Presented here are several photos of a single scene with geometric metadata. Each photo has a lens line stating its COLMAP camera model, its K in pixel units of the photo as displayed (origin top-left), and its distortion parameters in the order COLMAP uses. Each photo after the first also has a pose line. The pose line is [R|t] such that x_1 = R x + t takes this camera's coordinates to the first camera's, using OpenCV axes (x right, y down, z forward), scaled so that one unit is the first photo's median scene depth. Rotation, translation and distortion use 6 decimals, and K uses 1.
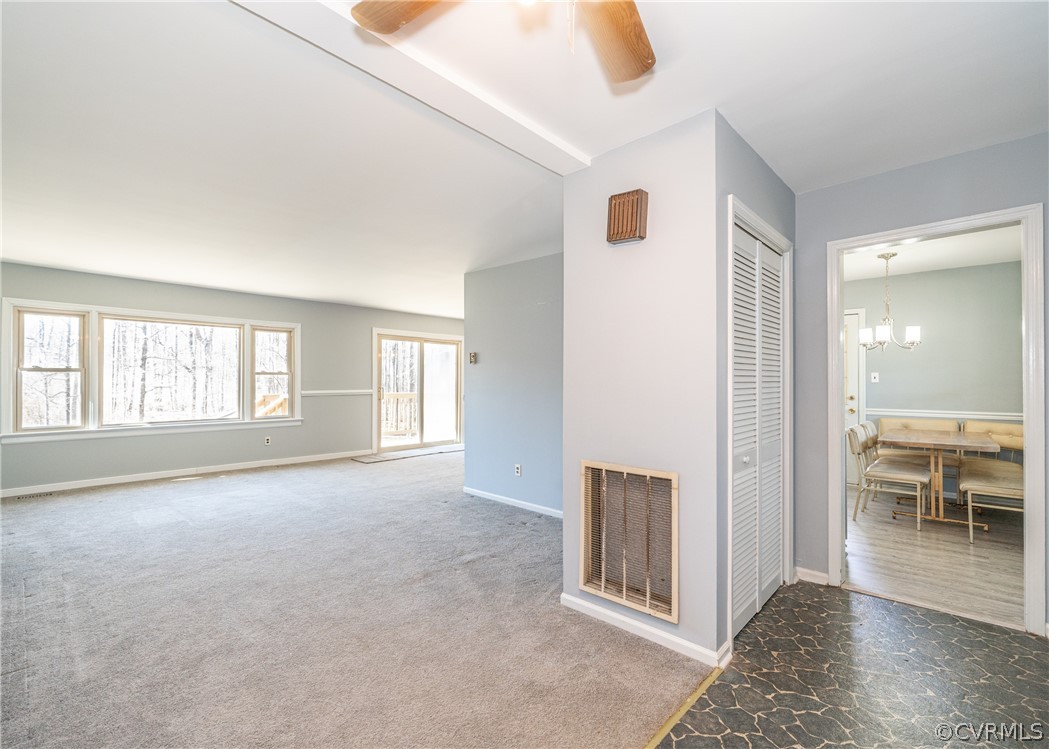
lens RADIAL K [[473.3, 0, 525.4], [0, 473.3, 374.3], [0, 0, 1]] dist [0.002054, 0.000655]
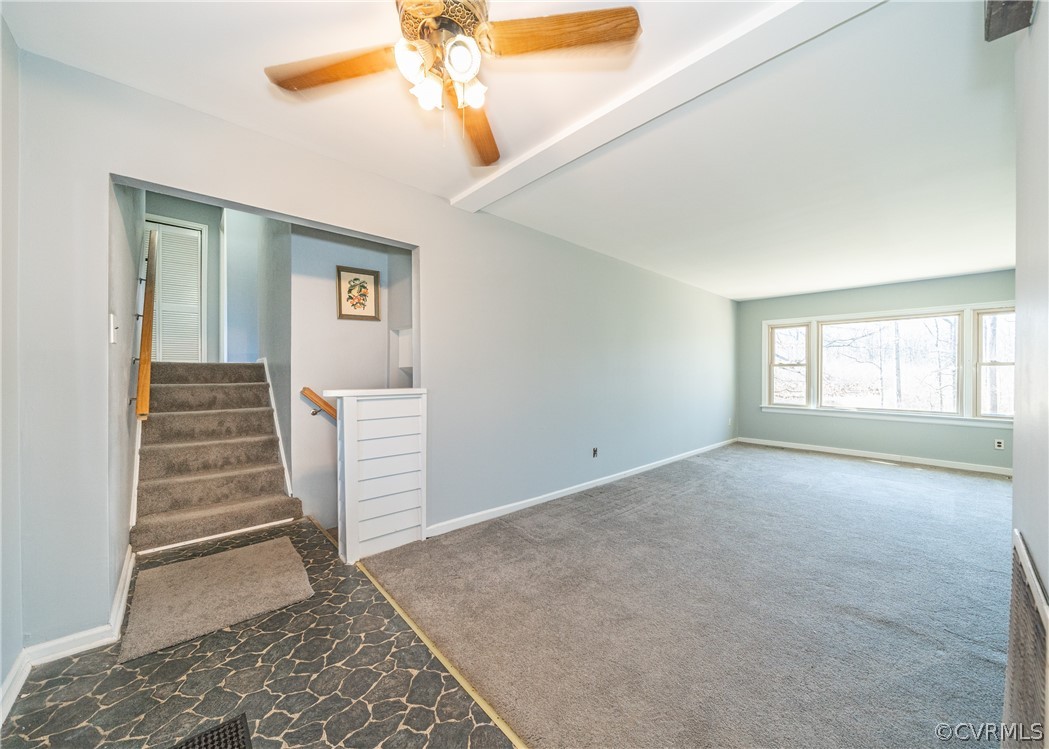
lens RADIAL K [[380.4, 0, 520.3], [0, 380.4, 376.2], [0, 0, 1]] dist [-0.002321, 0.000390]
pose [[-0.072529, 0.007162, -0.997341, 0.242644], [0.010738, 0.999922, 0.006399, 0.008369], [0.997309, -0.010246, -0.072600, 0.251701]]
